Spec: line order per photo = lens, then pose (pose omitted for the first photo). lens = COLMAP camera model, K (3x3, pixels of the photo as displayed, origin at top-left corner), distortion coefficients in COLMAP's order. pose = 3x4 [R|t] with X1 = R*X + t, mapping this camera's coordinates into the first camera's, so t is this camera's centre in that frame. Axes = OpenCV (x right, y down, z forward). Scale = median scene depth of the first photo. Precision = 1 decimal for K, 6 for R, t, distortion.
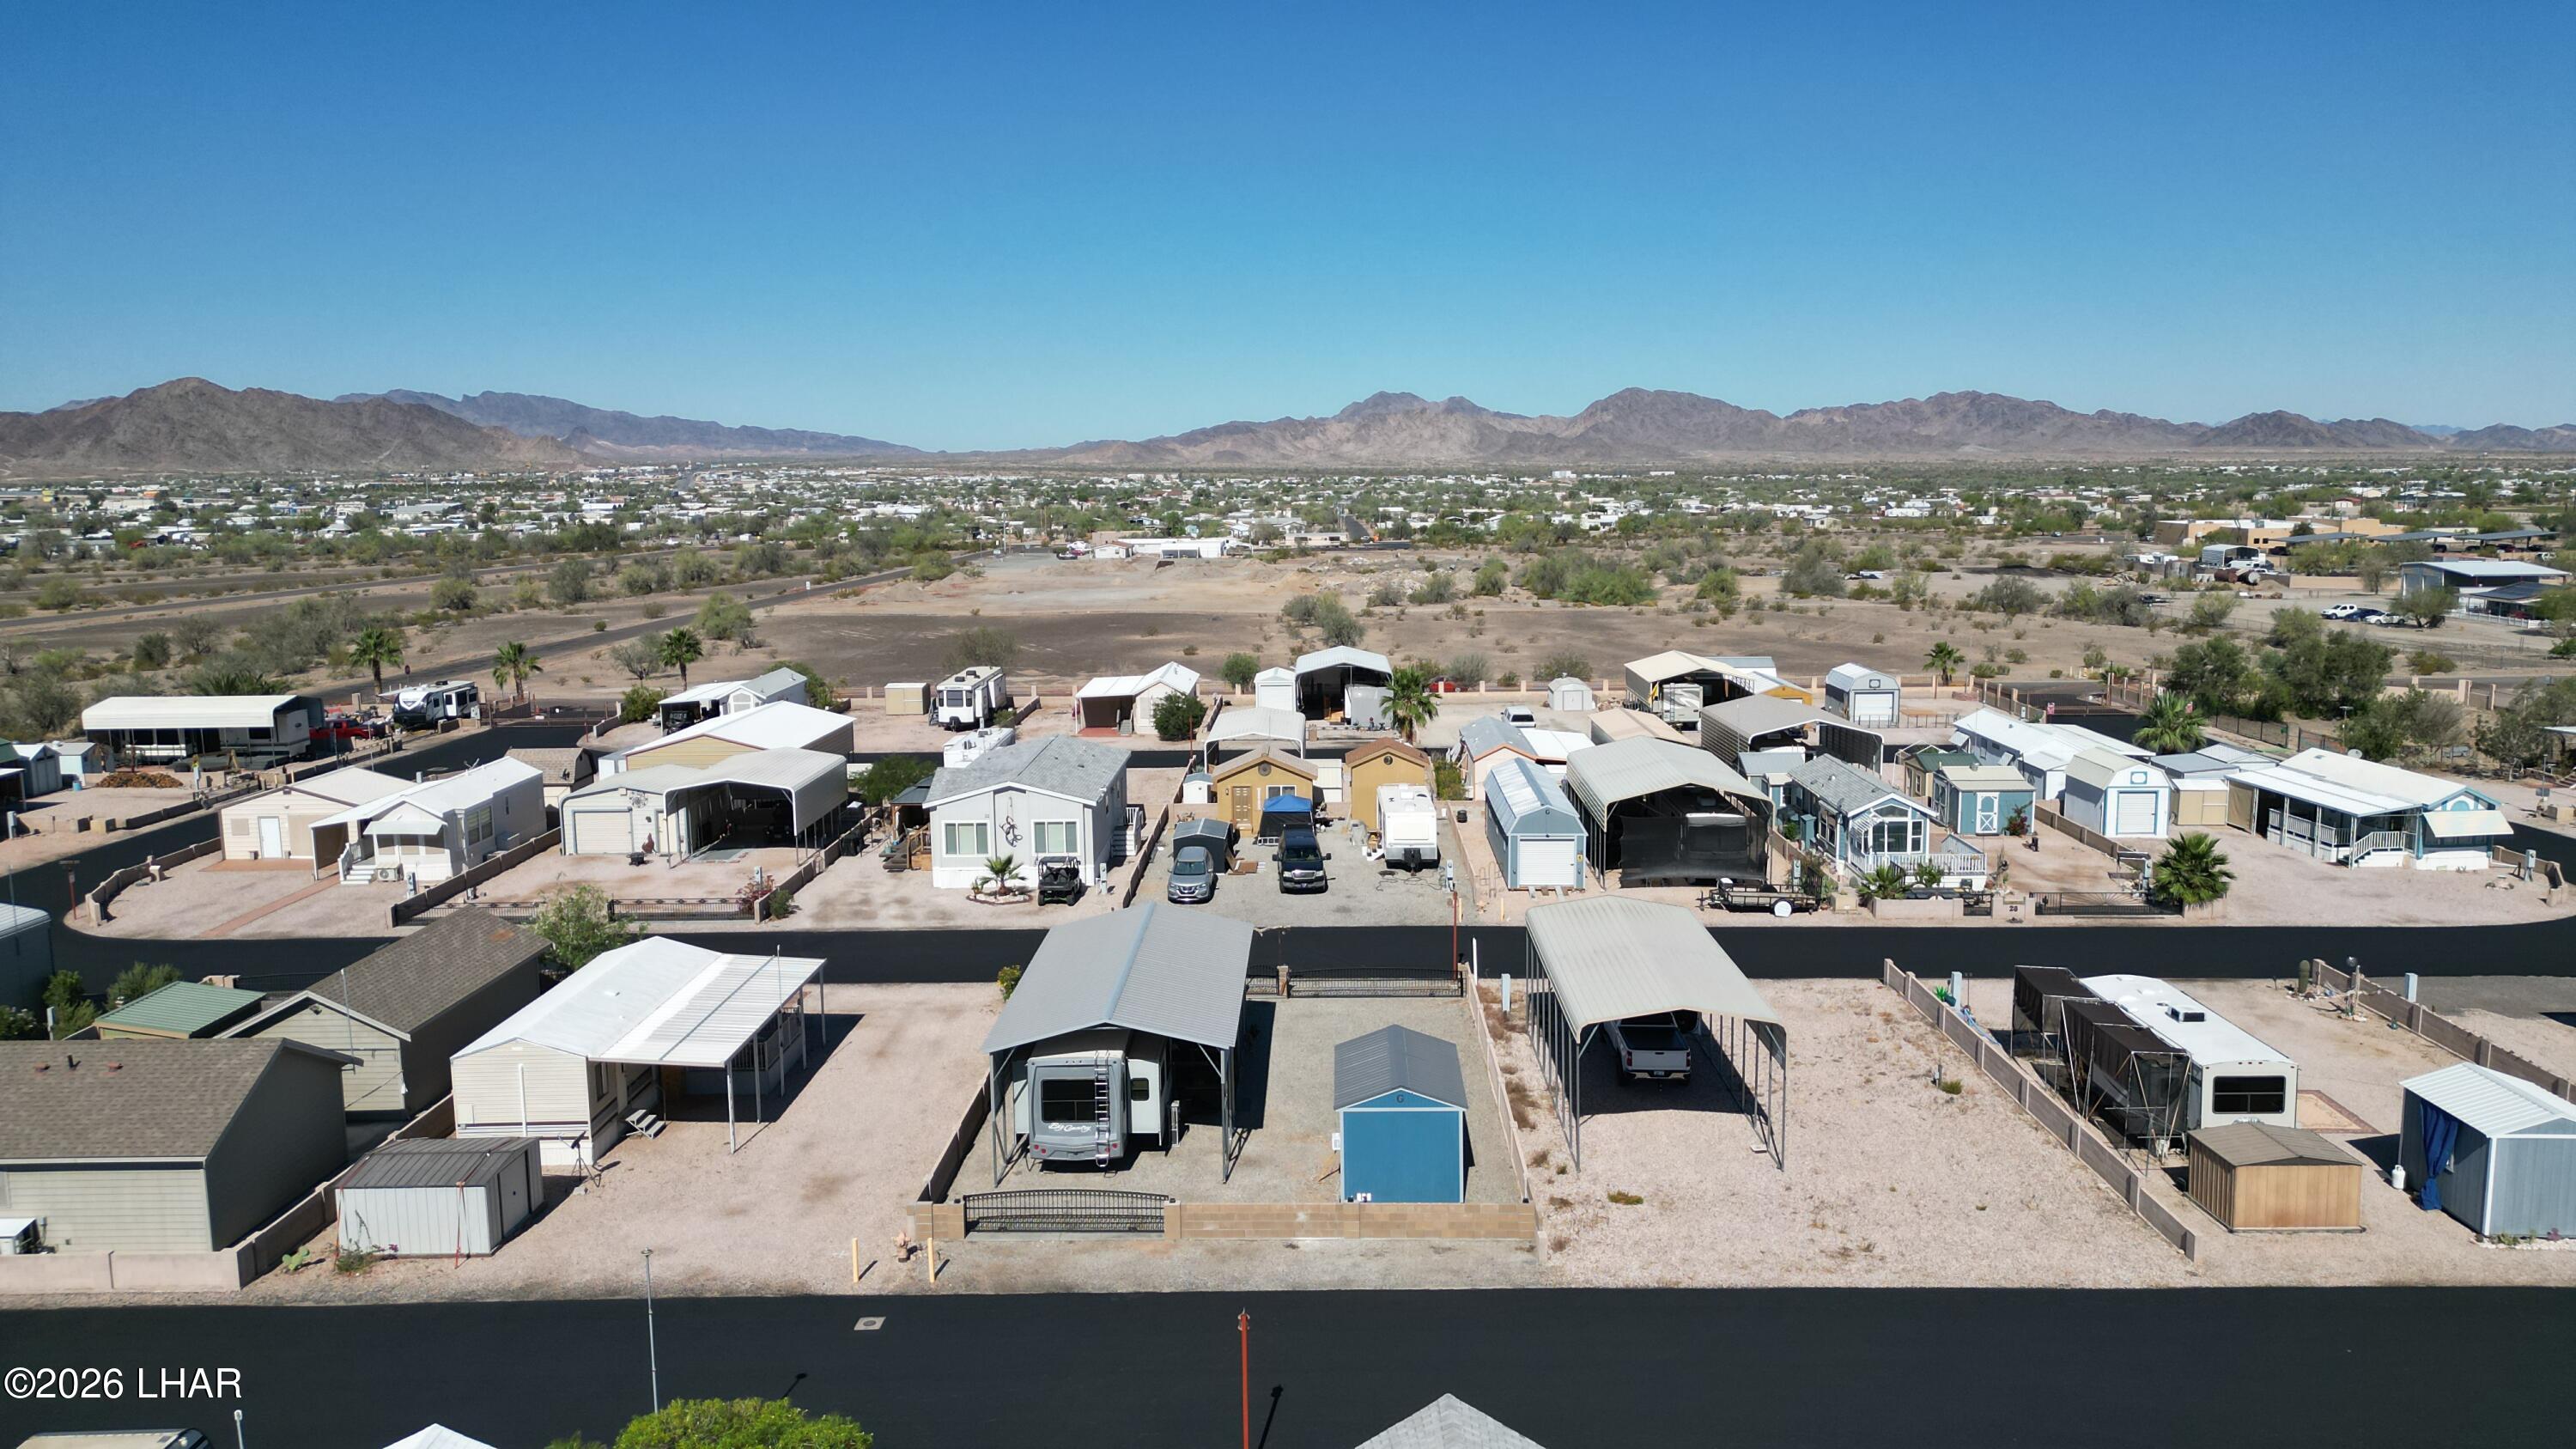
lens RADIAL K [[1793.4, 0, 1287.1], [0, 1793.4, 722.8], [0, 0, 1]] dist [0.075252, -0.075629]
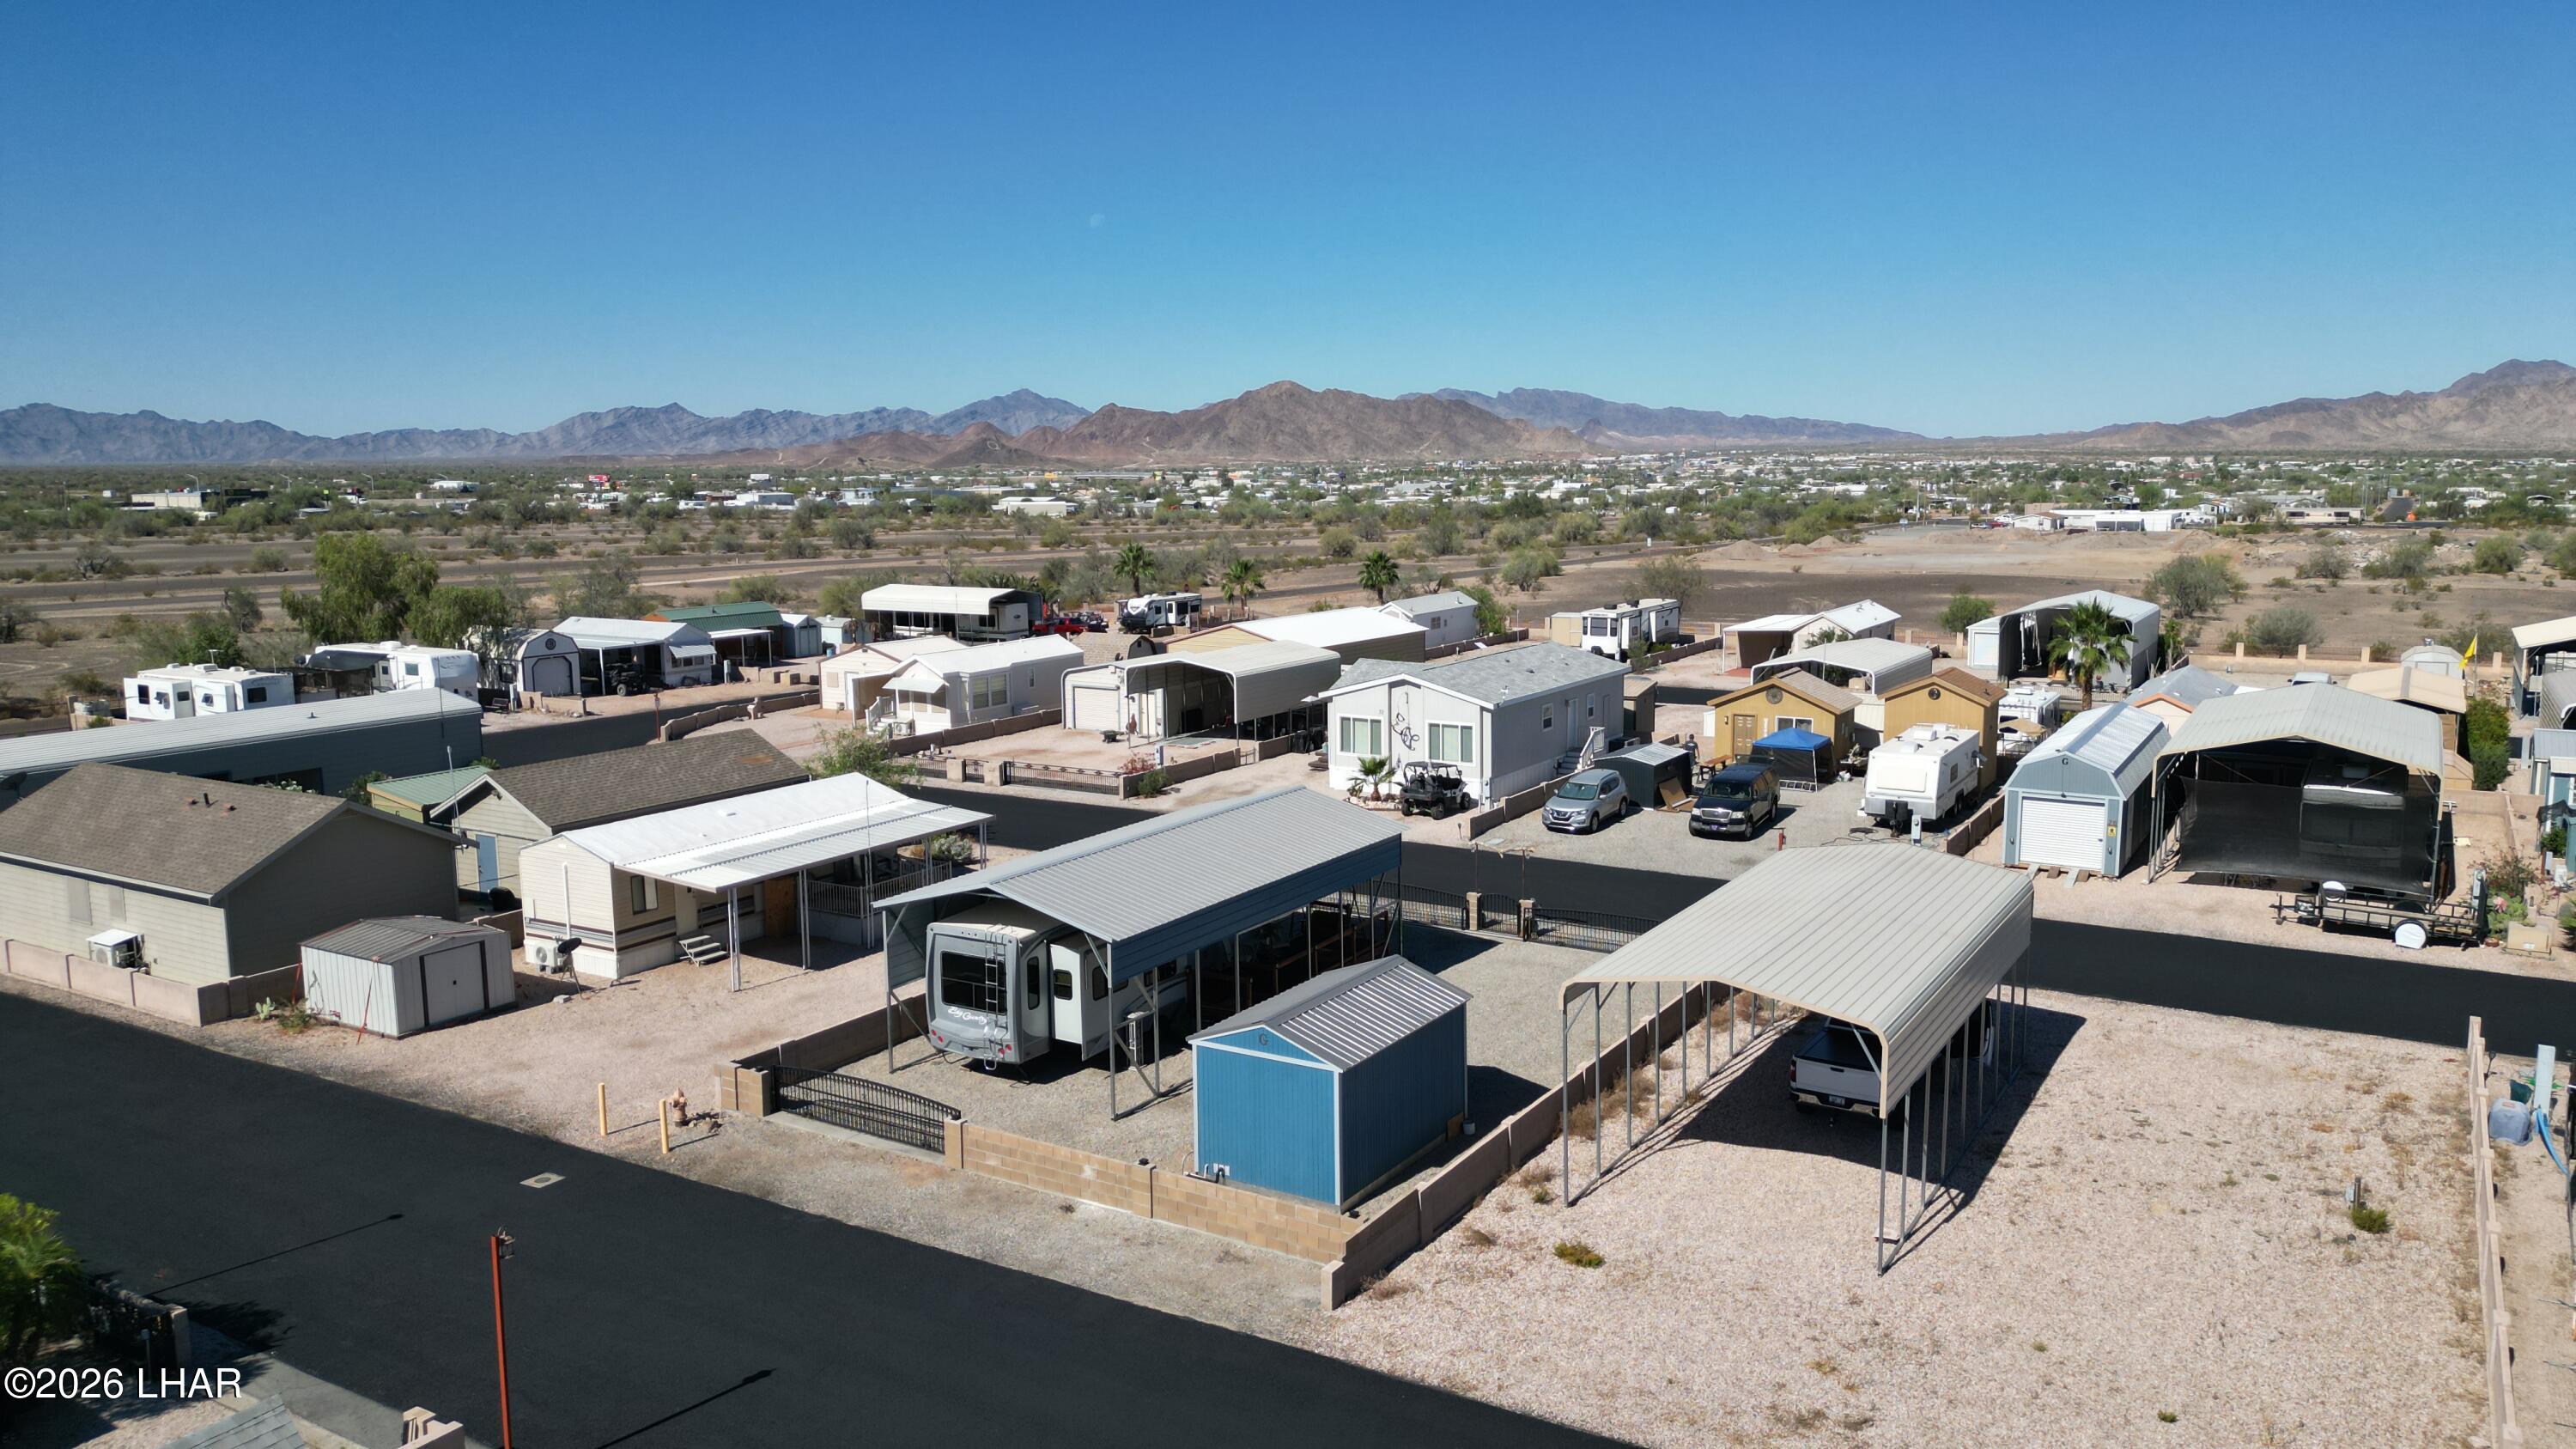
lens RADIAL K [[1793.4, 0, 1284.6], [0, 1793.4, 699.1], [0, 0, 1]] dist [0.075252, -0.075629]
pose [[0.861244, 0.070549, -0.503270, 0.287766], [-0.073451, 0.997199, 0.014092, 0.045667], [0.502855, 0.024829, 0.864014, 0.273307]]
